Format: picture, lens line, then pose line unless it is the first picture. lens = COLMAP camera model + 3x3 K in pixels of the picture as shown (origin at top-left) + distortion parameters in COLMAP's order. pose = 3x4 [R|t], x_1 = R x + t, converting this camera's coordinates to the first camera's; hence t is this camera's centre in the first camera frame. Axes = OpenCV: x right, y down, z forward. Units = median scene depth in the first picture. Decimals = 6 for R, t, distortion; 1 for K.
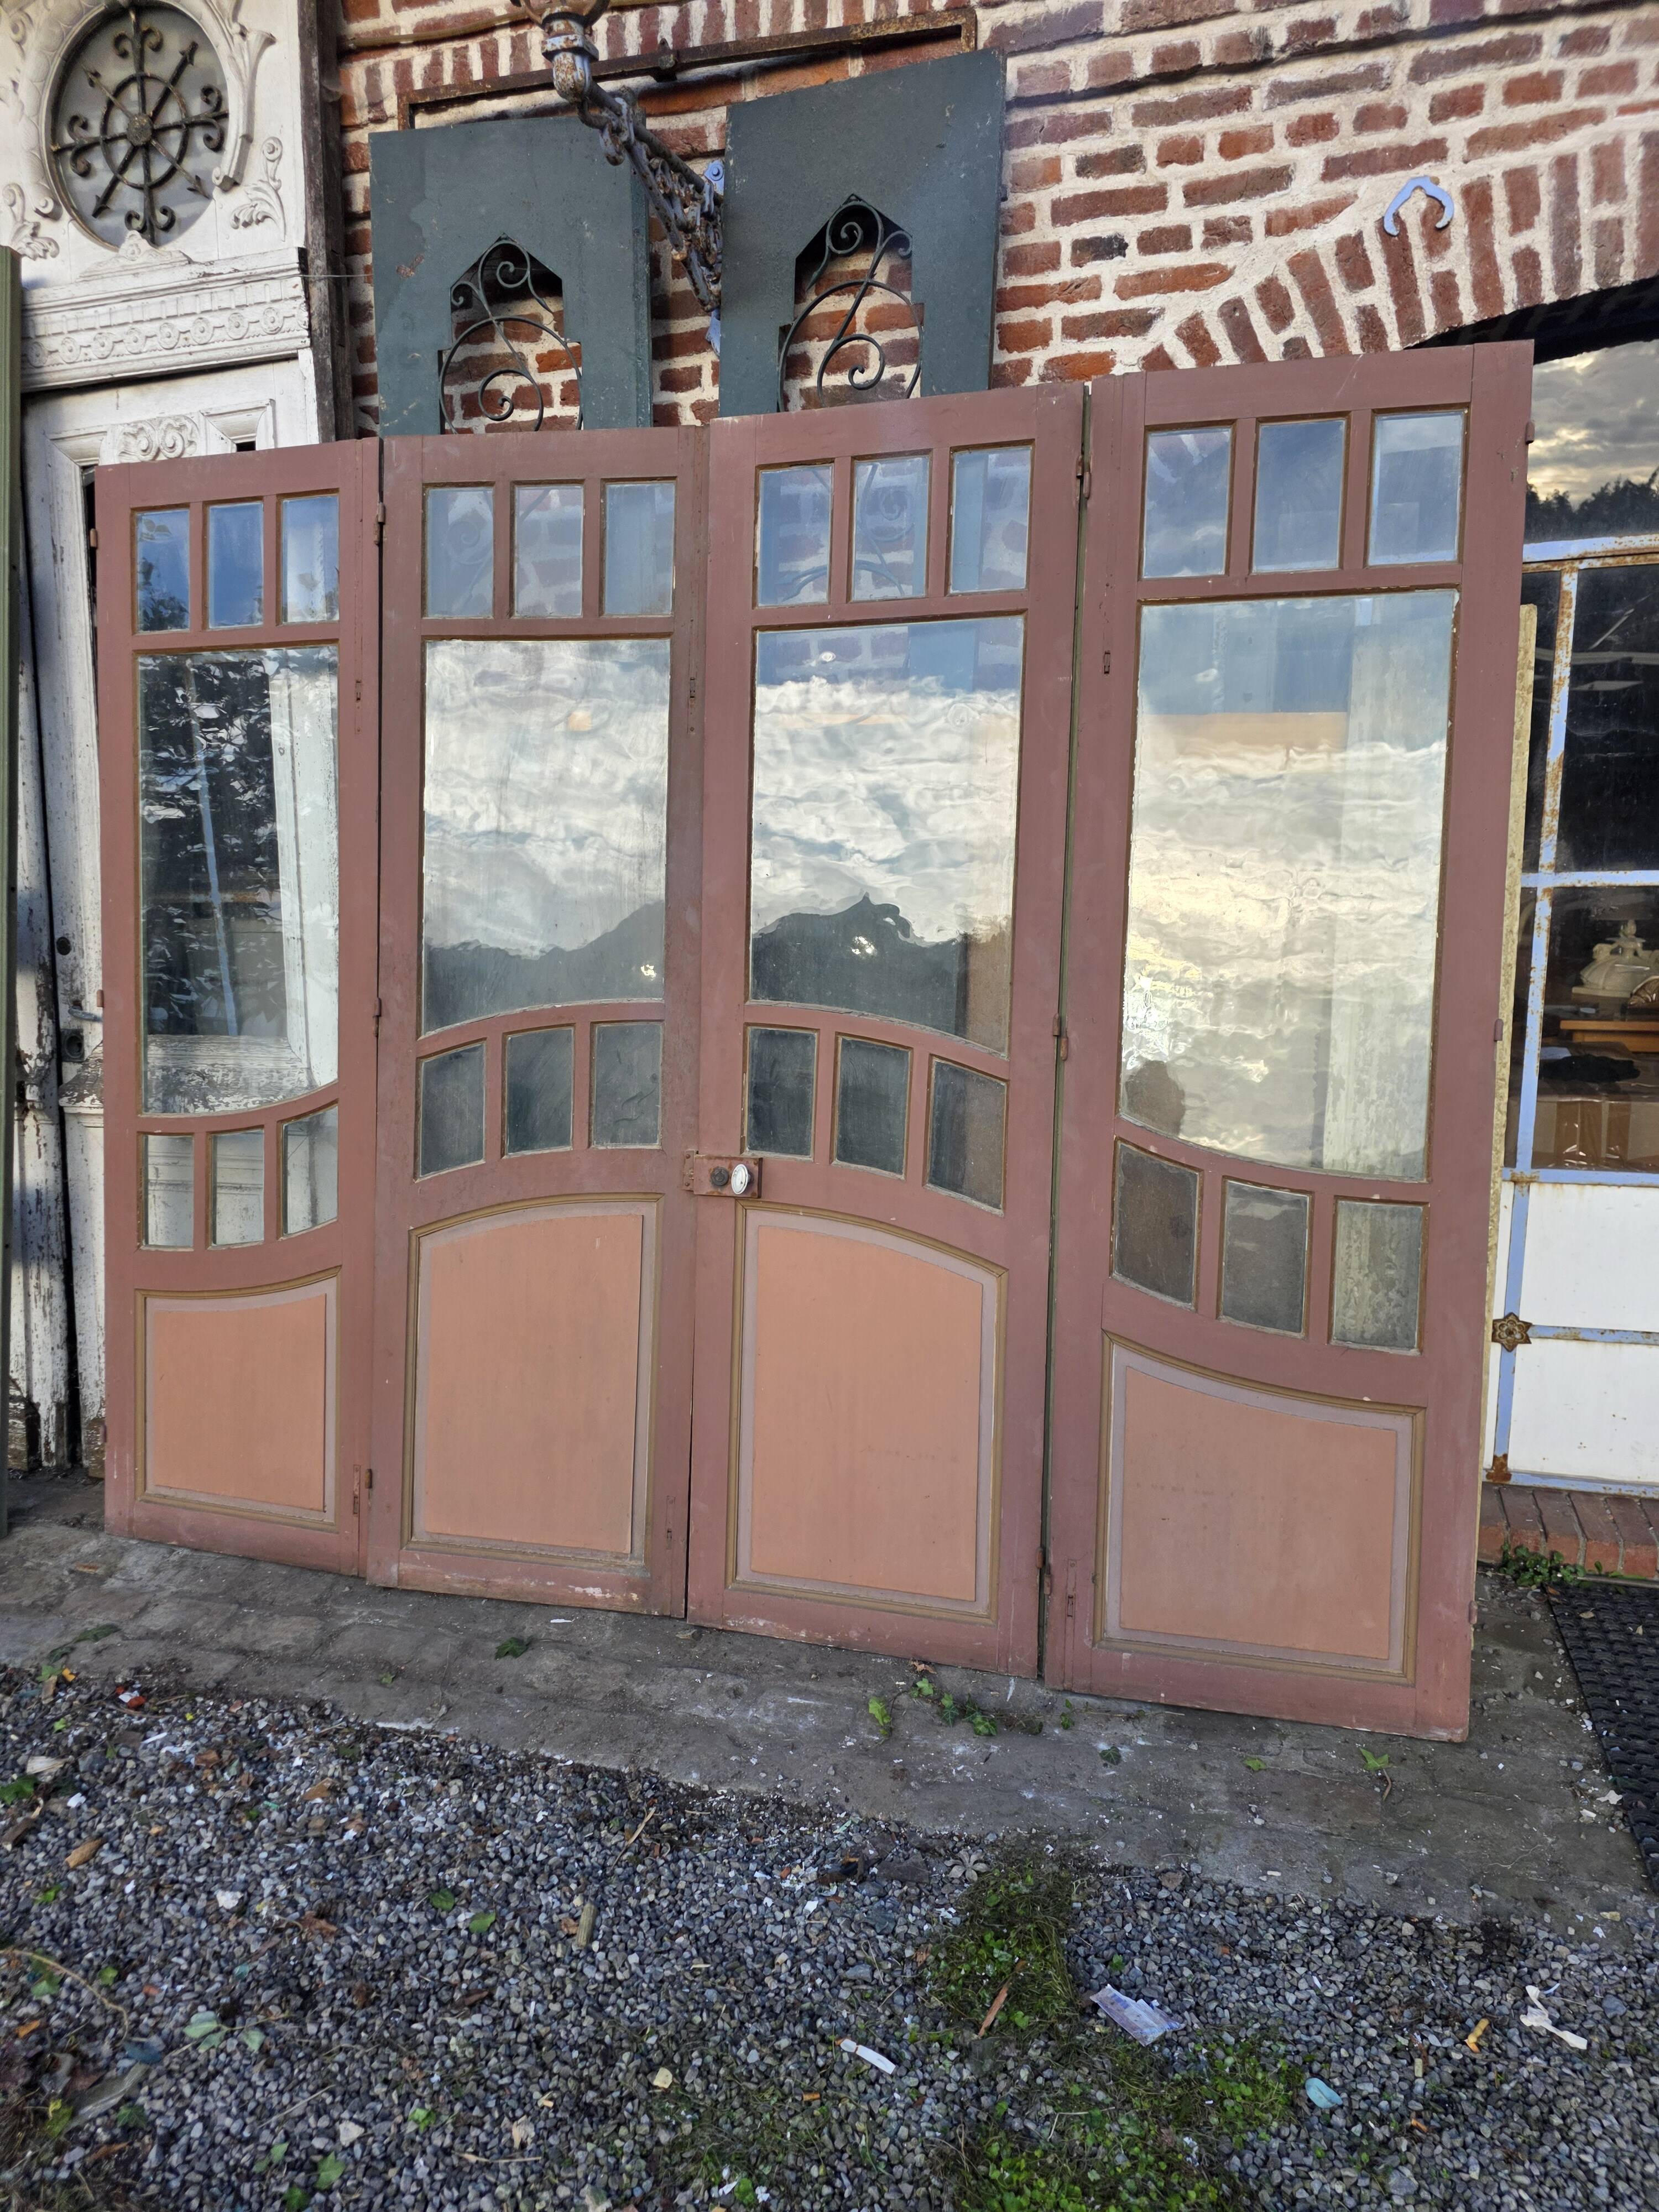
lens RADIAL K [[1480.9, 0, 807.6], [0, 1480.9, 1132.8], [0, 0, 1]] dist [0.046105, -0.029125]
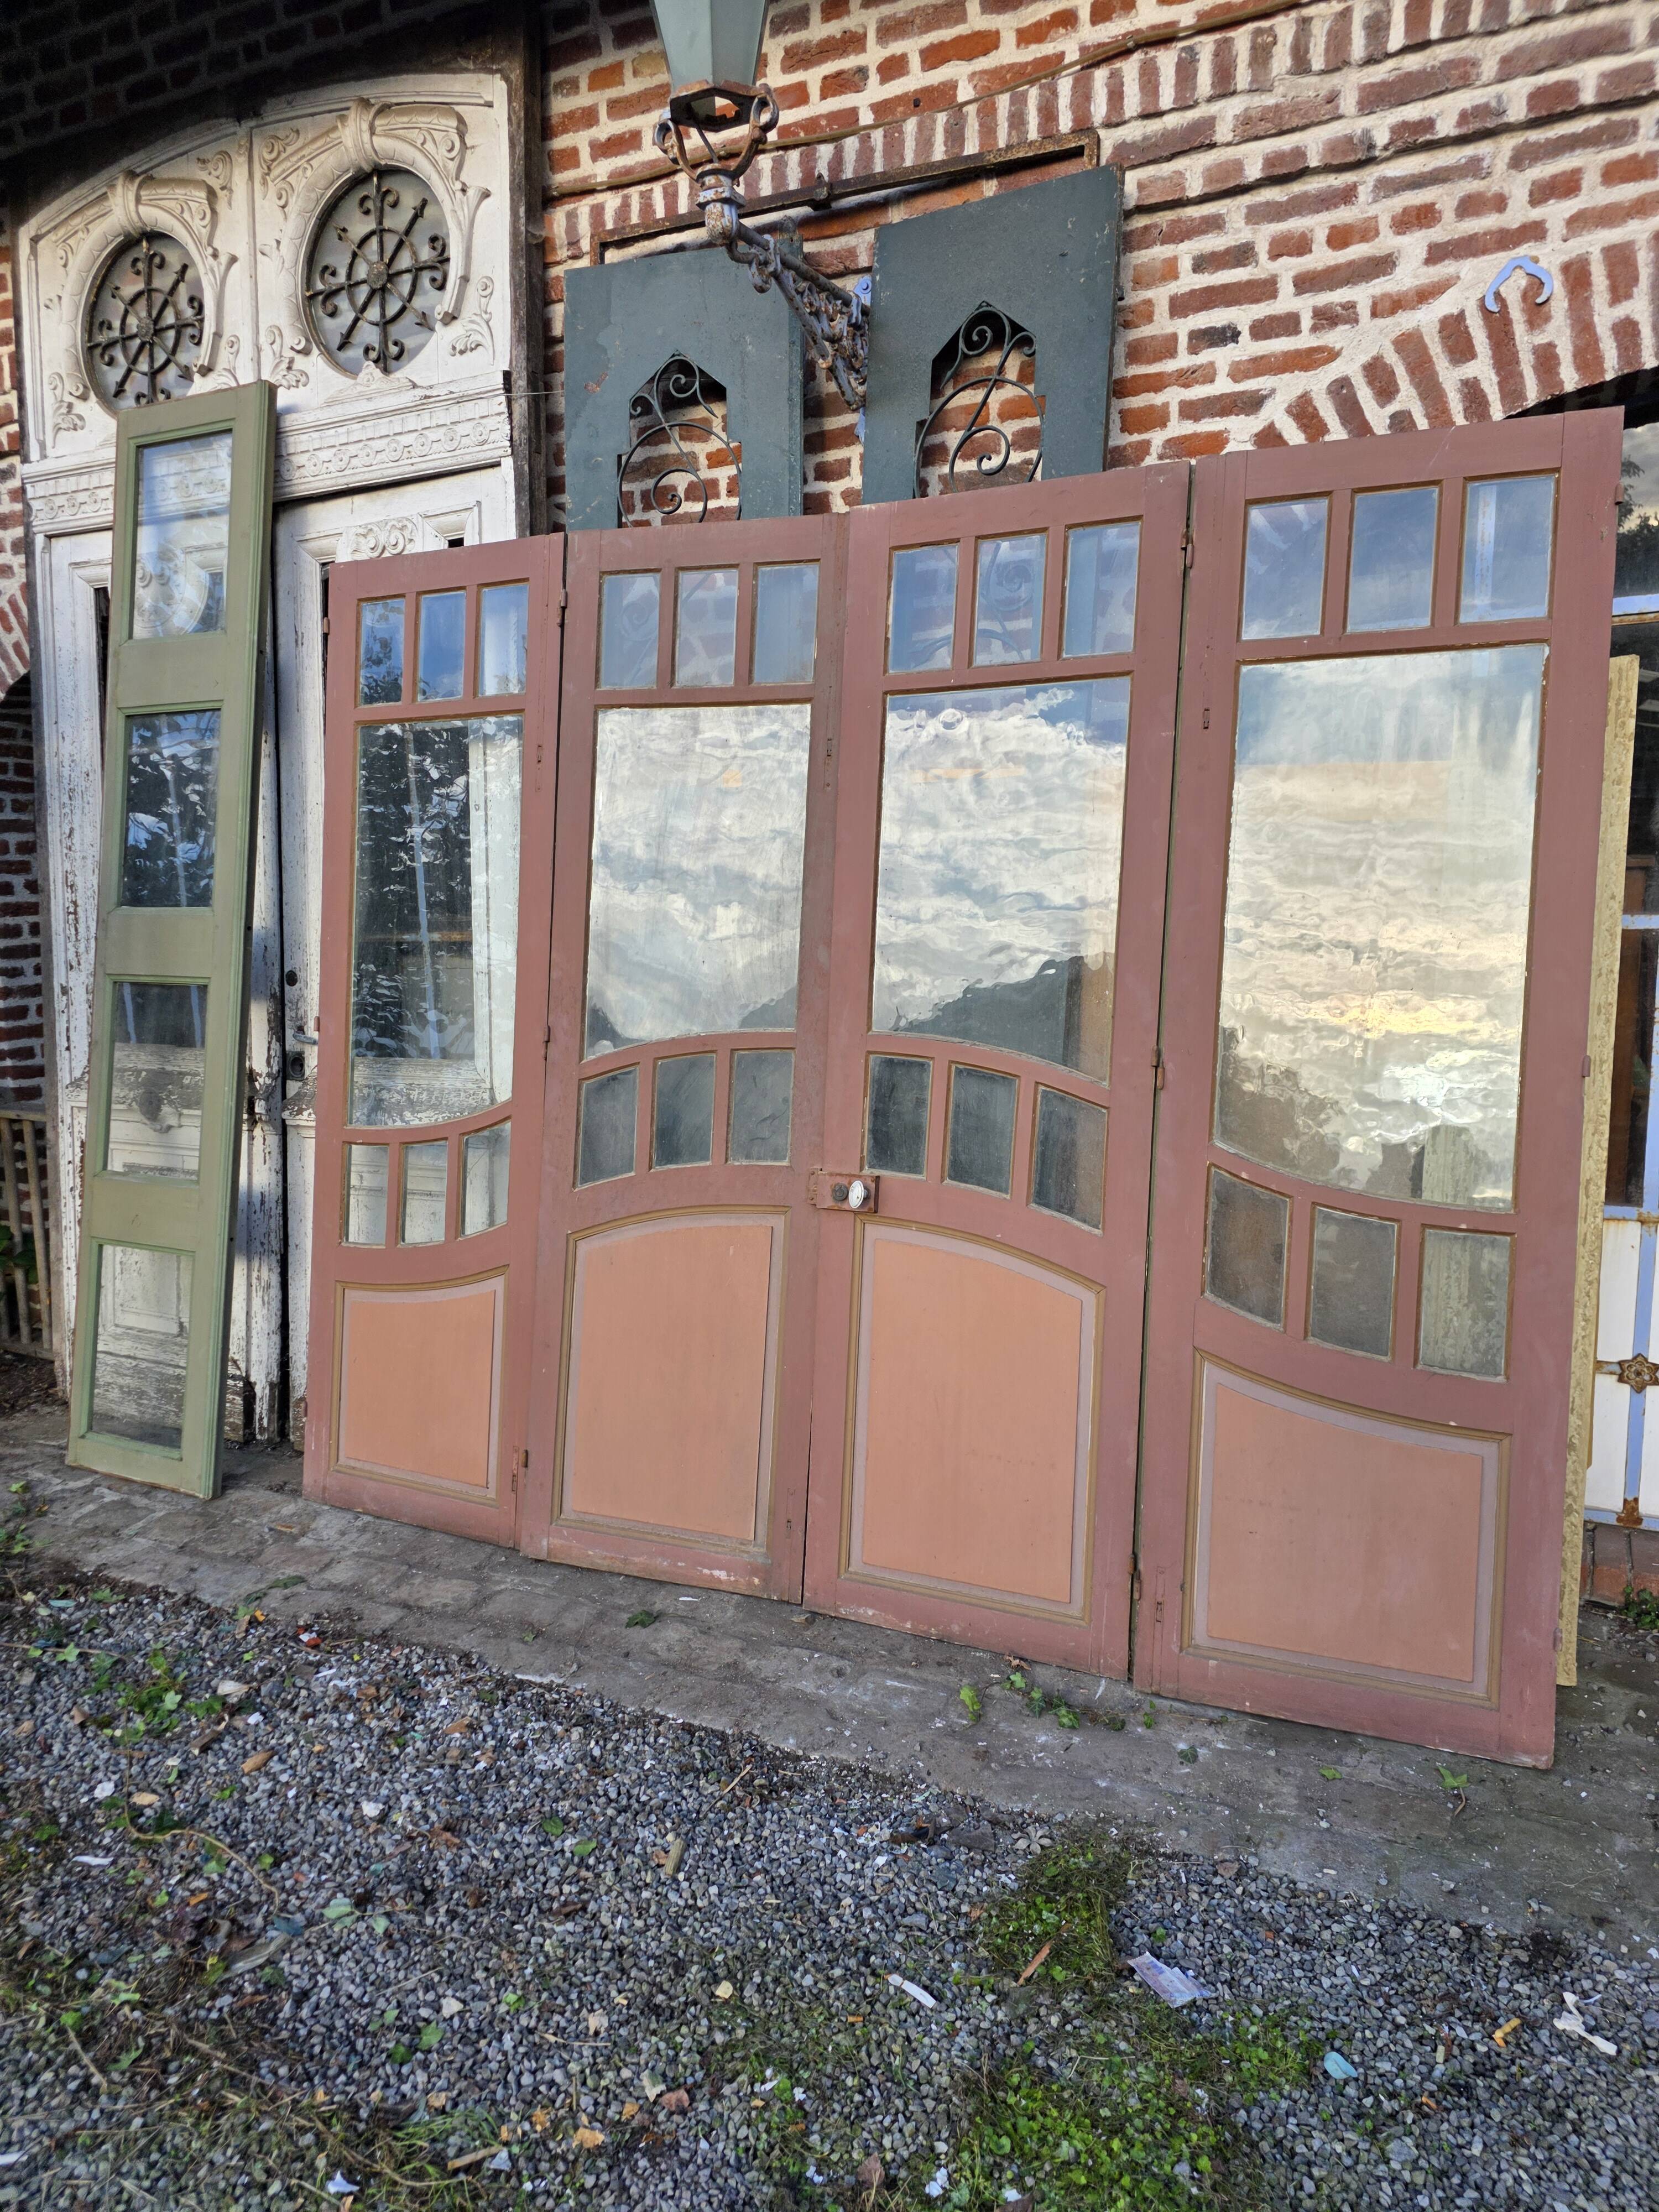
lens RADIAL K [[1480.9, 0, 821.2], [0, 1480.9, 1125.3], [0, 0, 1]] dist [0.046105, -0.029125]
pose [[0.990109, 0.022674, -0.138455, 0.078903], [-0.027991, 0.998939, -0.036577, 0.021213], [0.137478, 0.040091, 0.989693, -0.077951]]
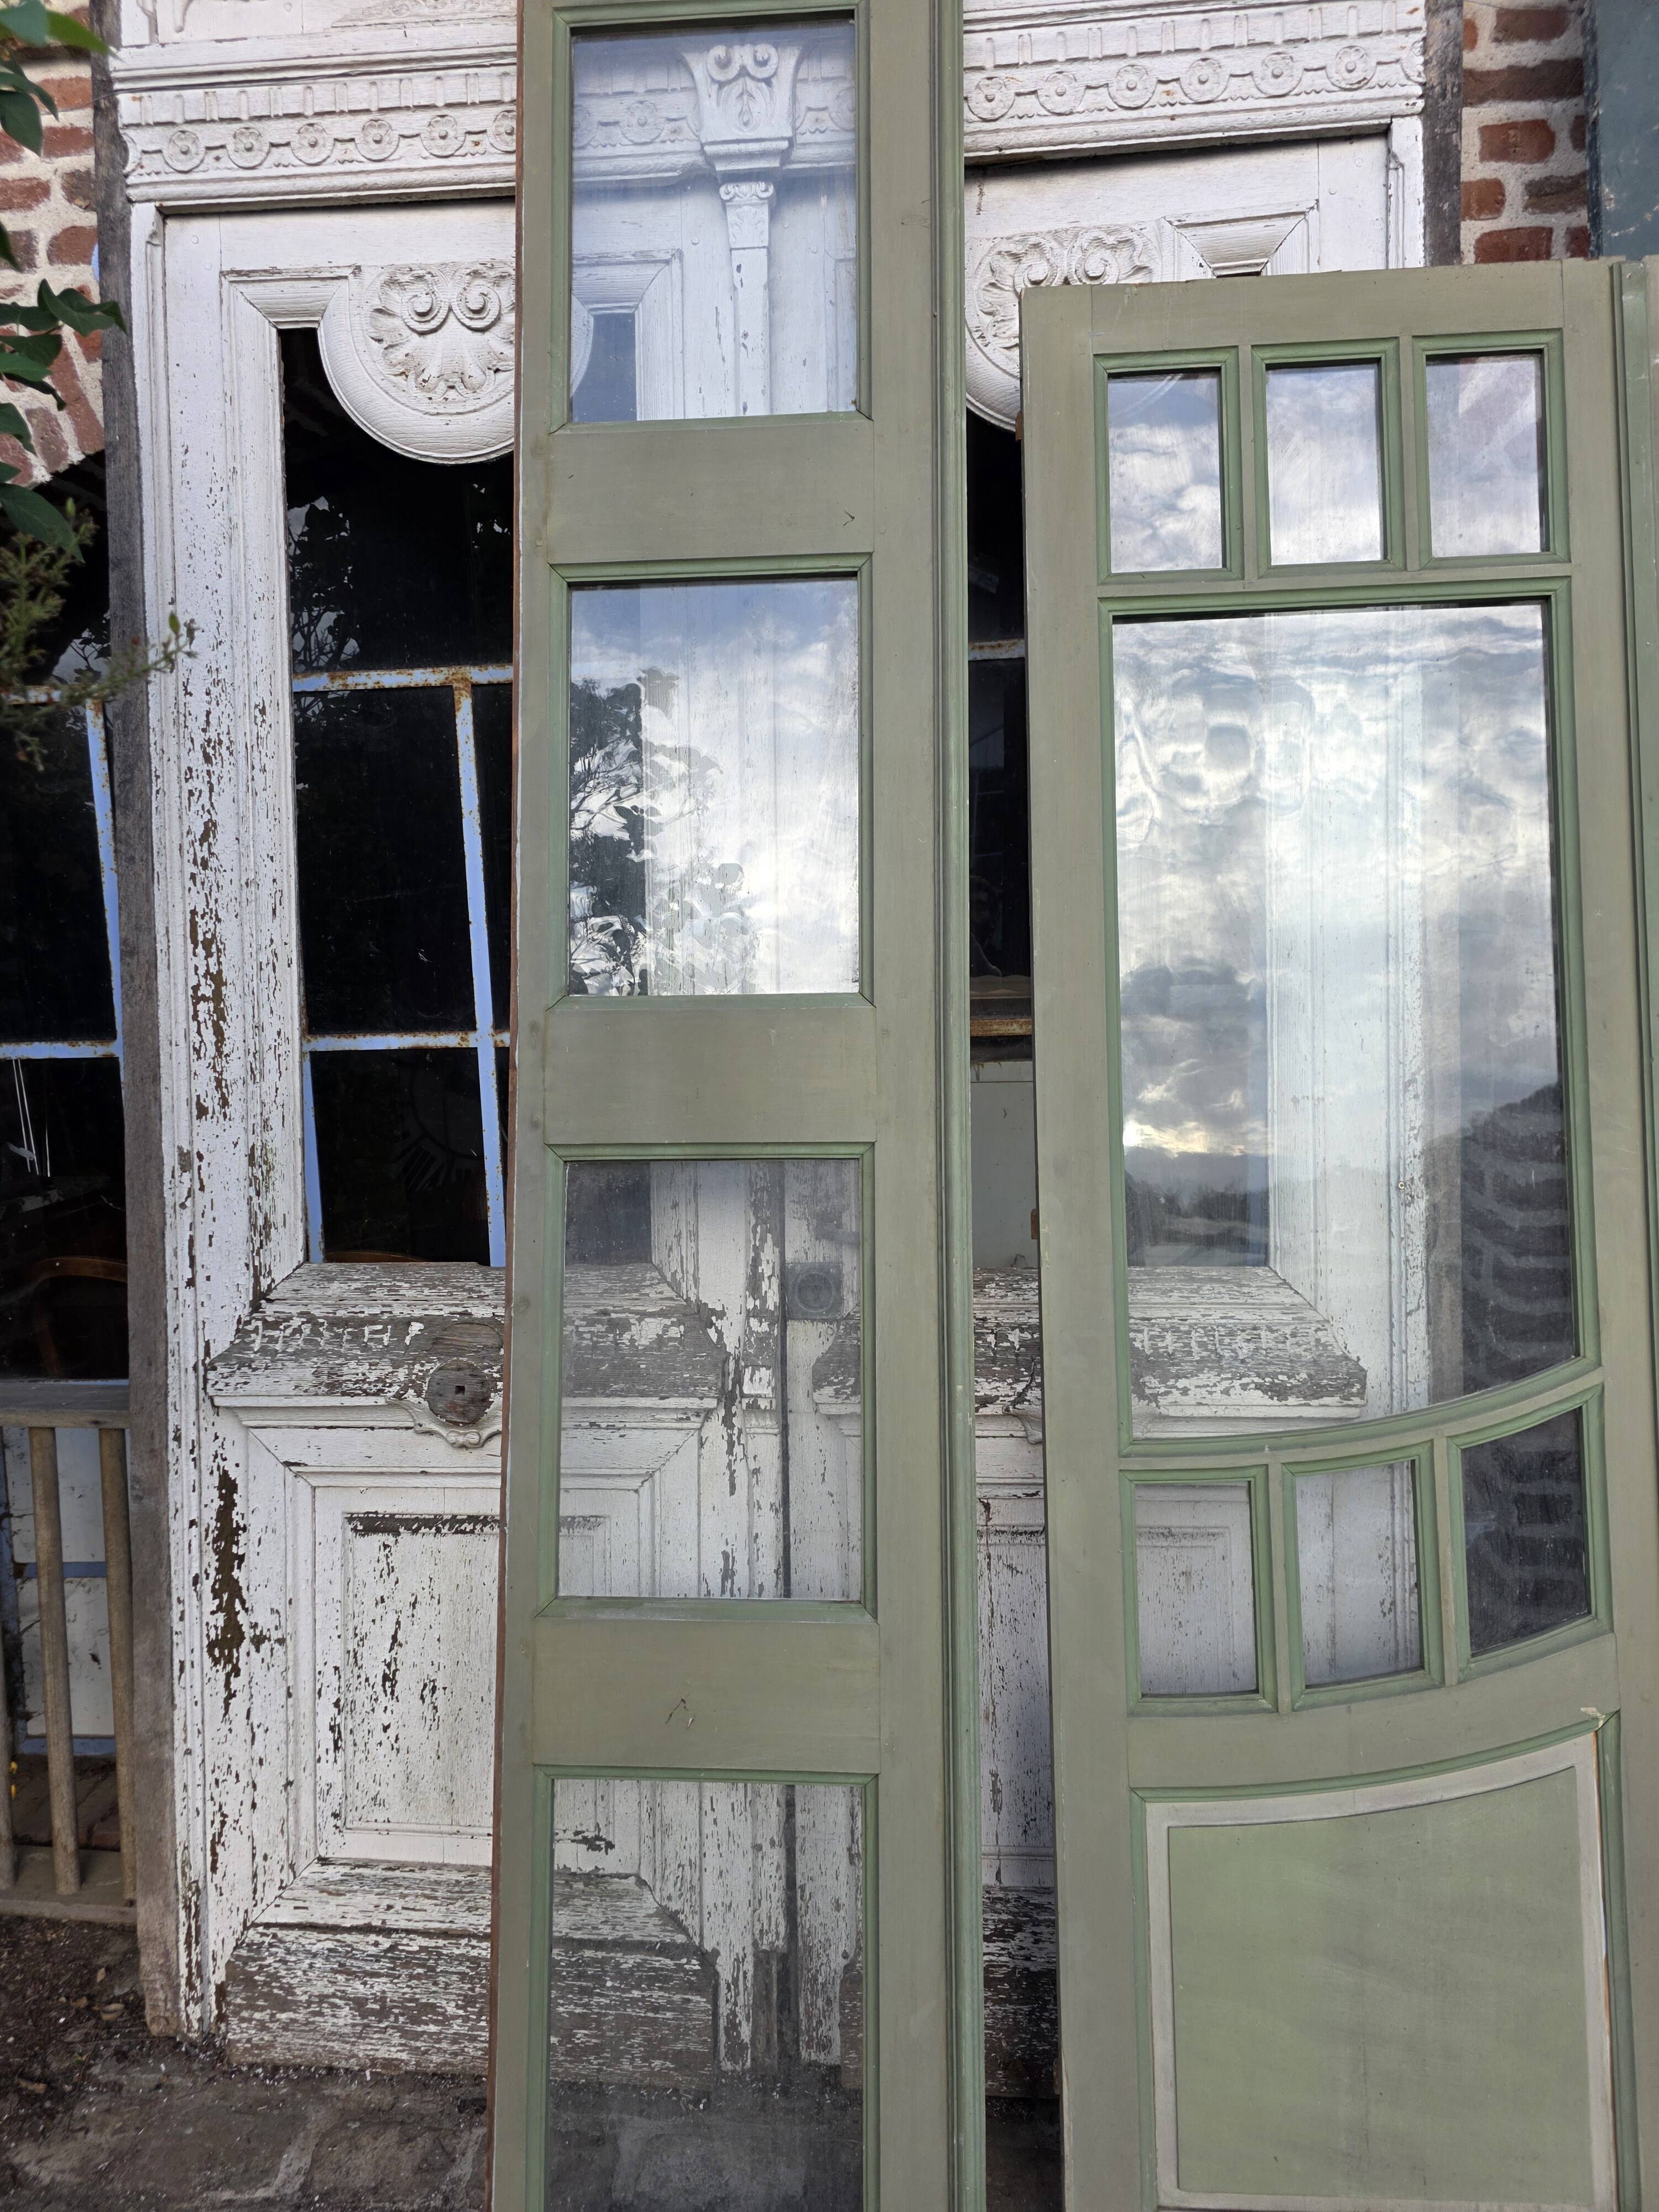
lens RADIAL K [[1480.9, 0, 821.5], [0, 1480.9, 1105.3], [0, 0, 1]] dist [0.046105, -0.029125]
pose [[0.975901, -0.024016, 0.216887, -0.796575], [0.045332, 0.994554, -0.093846, -0.100865], [-0.213452, 0.101416, 0.971675, 0.581702]]
